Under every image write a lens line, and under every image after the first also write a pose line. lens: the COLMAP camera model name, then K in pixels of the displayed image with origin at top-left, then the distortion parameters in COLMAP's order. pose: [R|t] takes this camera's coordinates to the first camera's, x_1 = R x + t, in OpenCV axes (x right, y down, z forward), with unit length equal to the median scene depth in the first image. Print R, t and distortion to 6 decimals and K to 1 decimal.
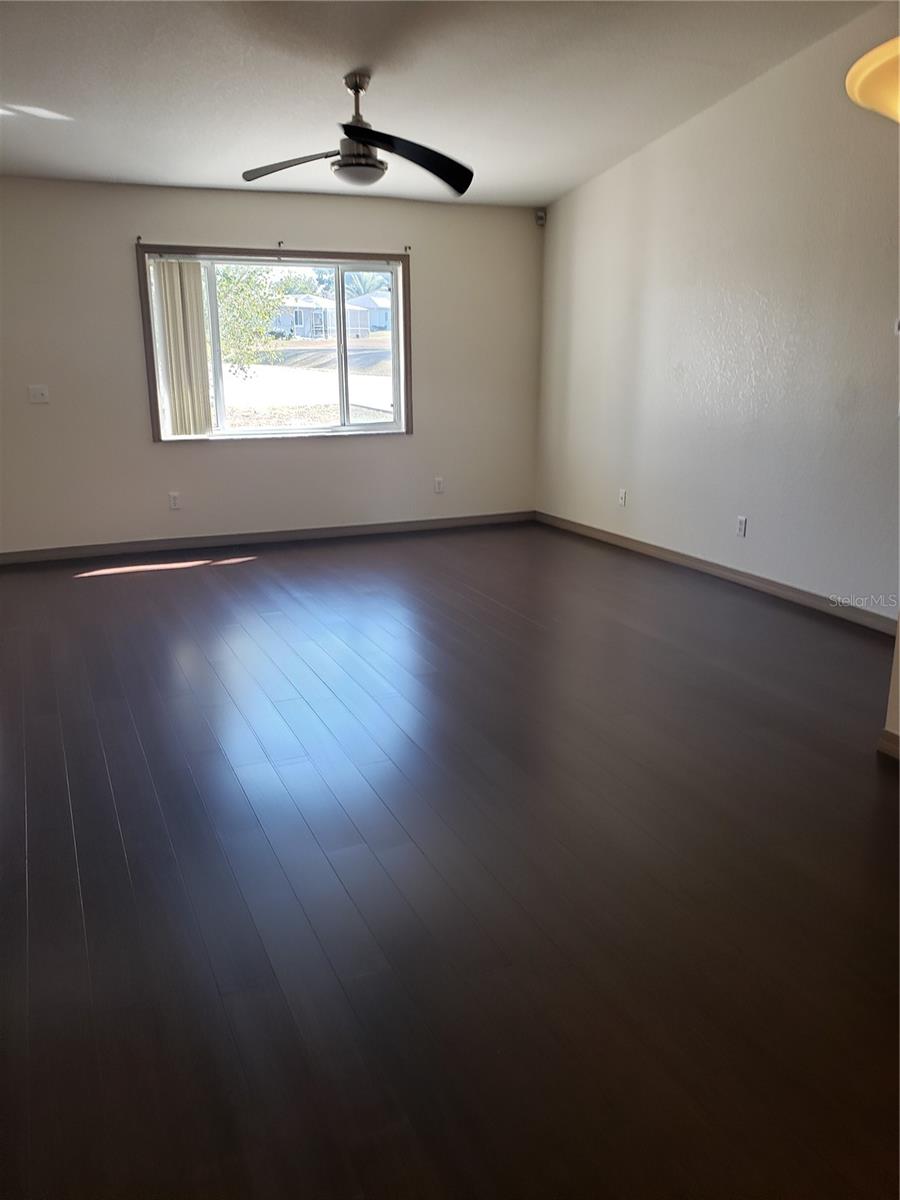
lens RADIAL K [[923.7, 0, 405.3], [0, 923.7, 602.7], [0, 0, 1]] dist [0.085050, -0.273300]
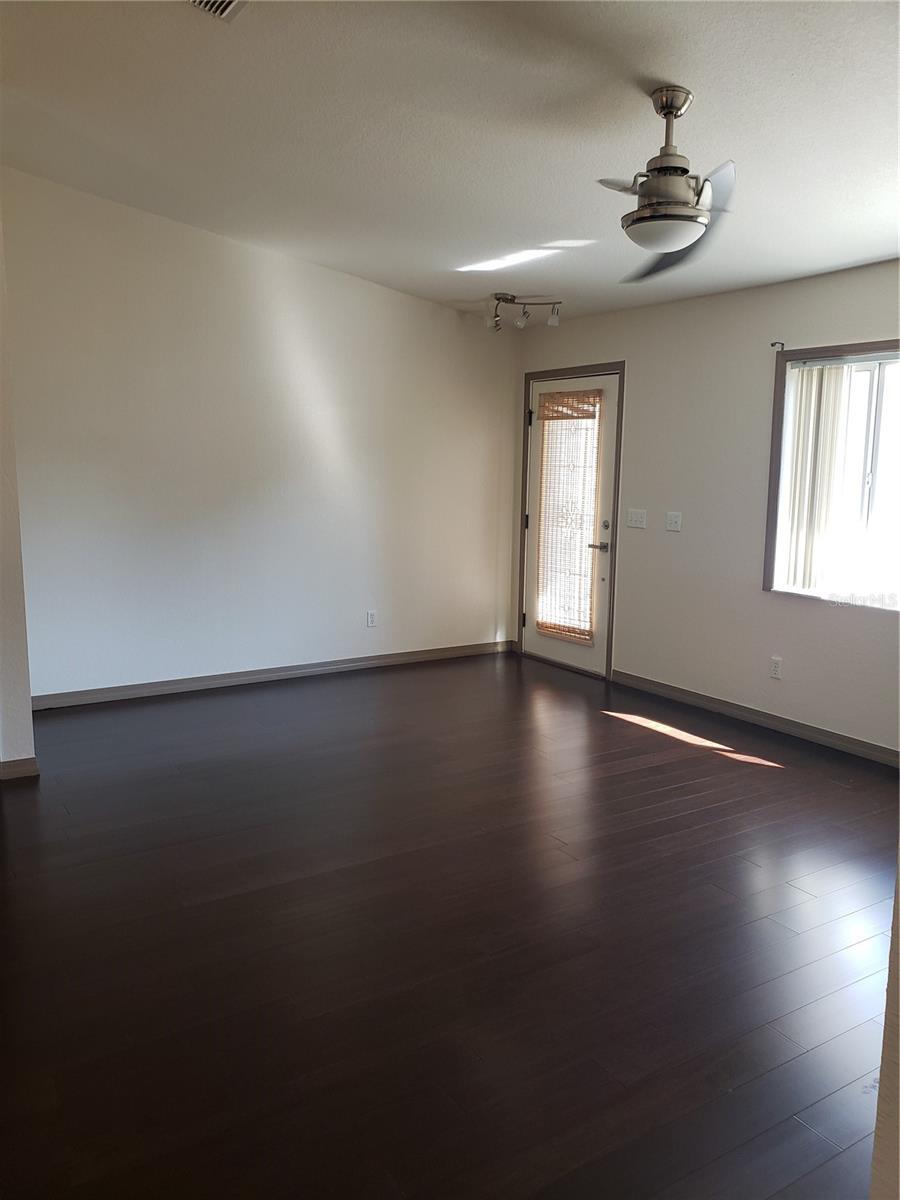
lens RADIAL K [[940.6, 0, 454.4], [0, 940.6, 602.2], [0, 0, 1]] dist [0.043797, -0.111295]
pose [[0.200915, 0.146717, -0.968559, 0.465630], [-0.278946, 0.956357, 0.087005, -0.159607], [0.939054, 0.252695, 0.233072, 0.563350]]
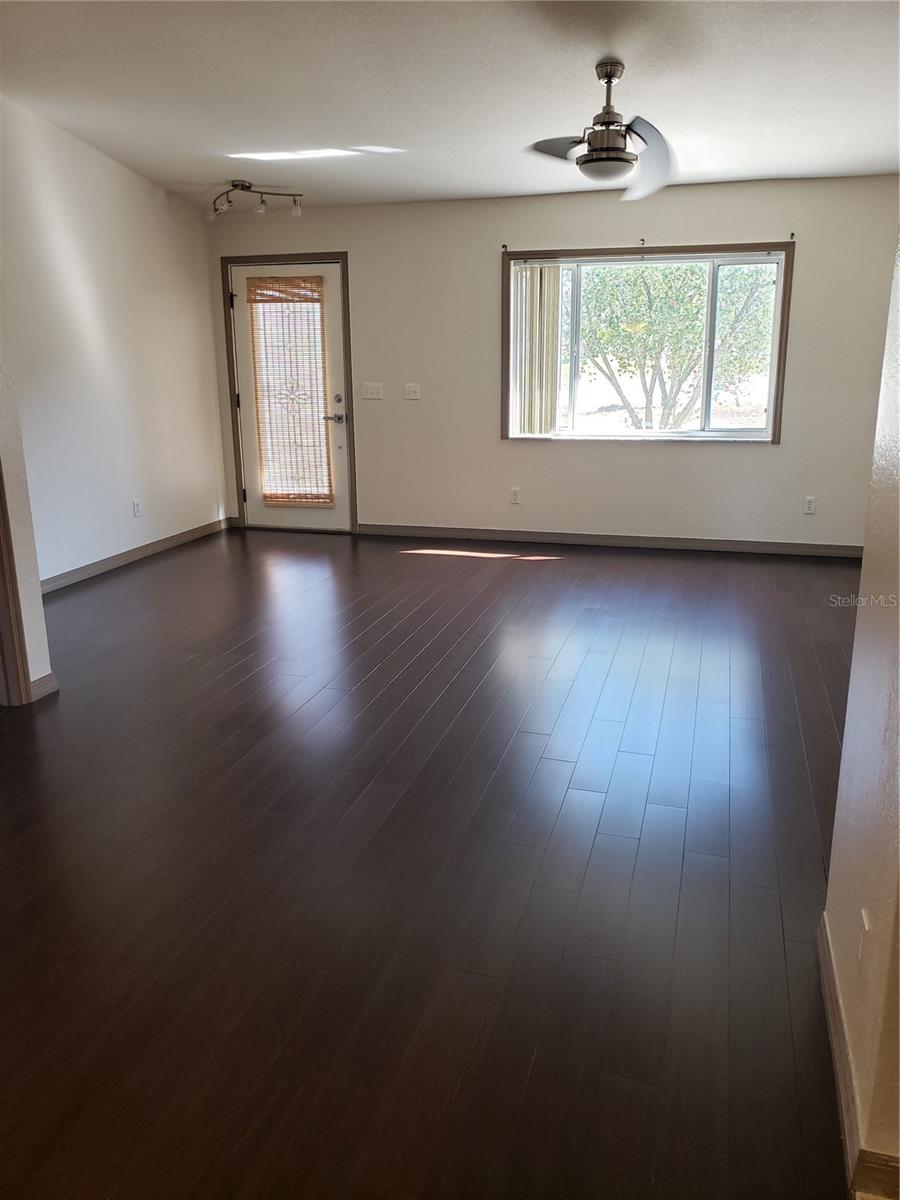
lens RADIAL K [[940.6, 0, 454.4], [0, 940.6, 602.2], [0, 0, 1]] dist [0.043797, -0.111295]
pose [[0.794007, 0.152536, -0.588461, 0.346067], [-0.151930, 0.987082, 0.050865, -0.034556], [0.588618, 0.049018, 0.806924, 0.107198]]
